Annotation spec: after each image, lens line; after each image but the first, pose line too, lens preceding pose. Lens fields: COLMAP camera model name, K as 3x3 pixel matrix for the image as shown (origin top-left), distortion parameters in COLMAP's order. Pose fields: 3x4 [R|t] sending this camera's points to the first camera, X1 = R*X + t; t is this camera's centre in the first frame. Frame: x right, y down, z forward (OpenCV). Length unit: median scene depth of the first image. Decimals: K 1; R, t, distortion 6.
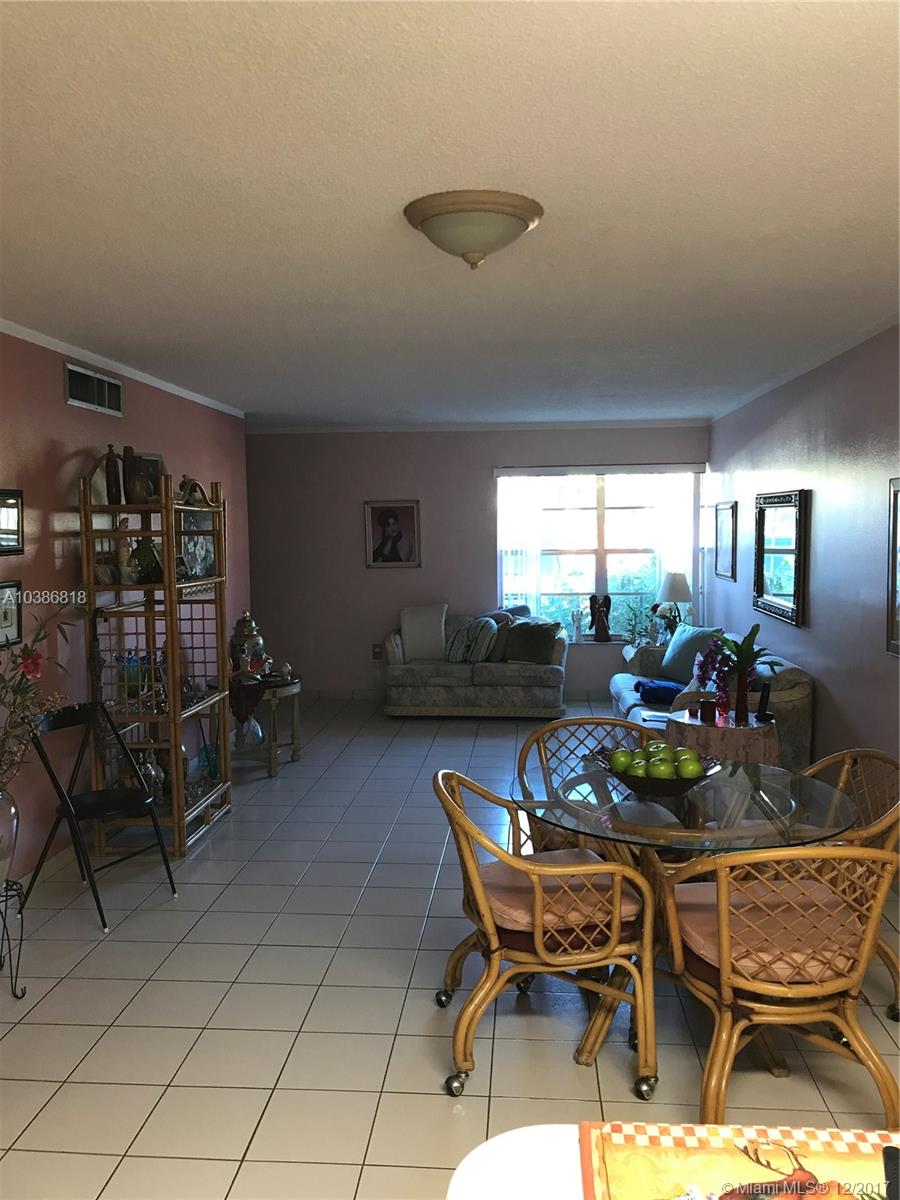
lens RADIAL K [[986.3, 0, 448.1], [0, 986.3, 600.7], [0, 0, 1]] dist [0.011489, -0.017581]
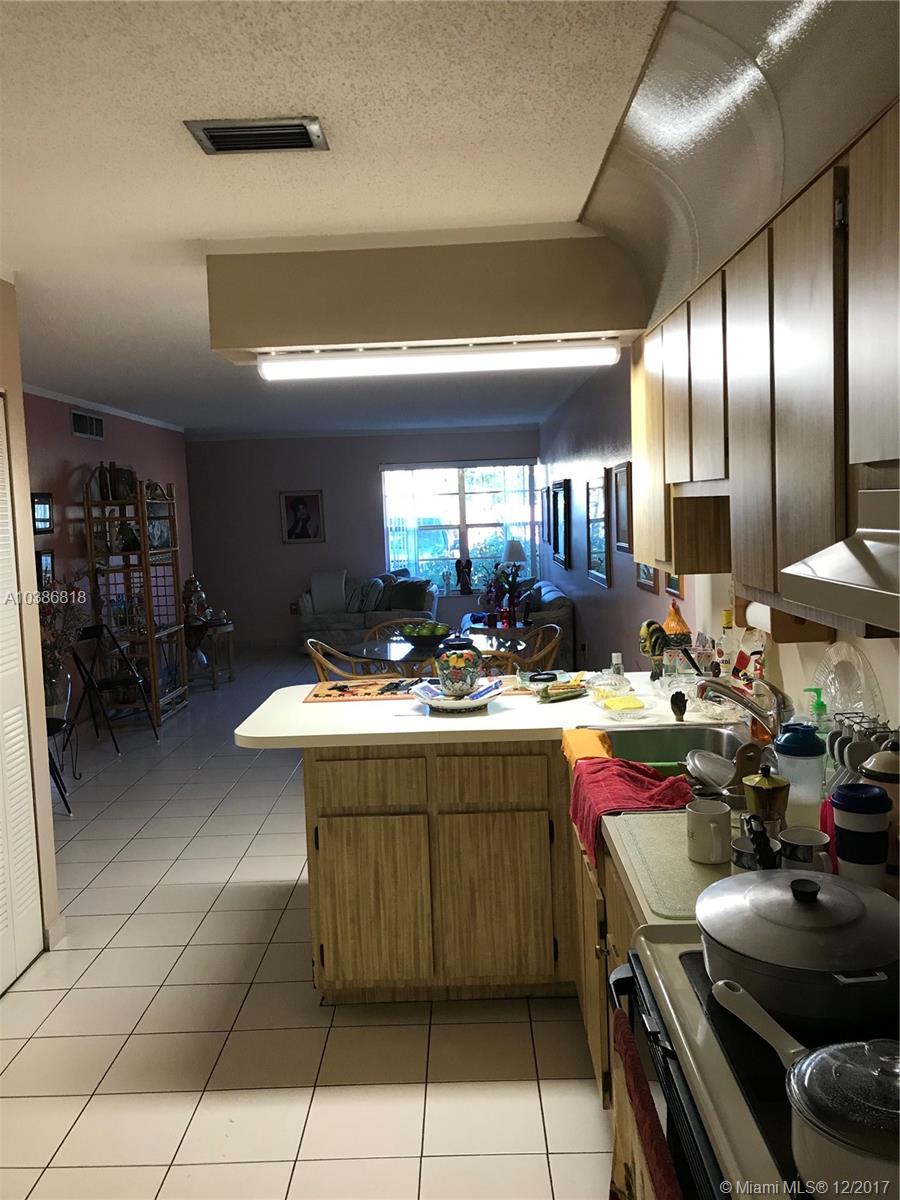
lens RADIAL K [[986.3, 0, 475.6], [0, 986.3, 589.9], [0, 0, 1]] dist [0.011489, -0.017581]
pose [[0.995126, -0.032702, 0.093029, 0.062735], [0.032153, 0.999456, 0.007393, 0.035149], [-0.093220, -0.004366, 0.995636, -0.418397]]
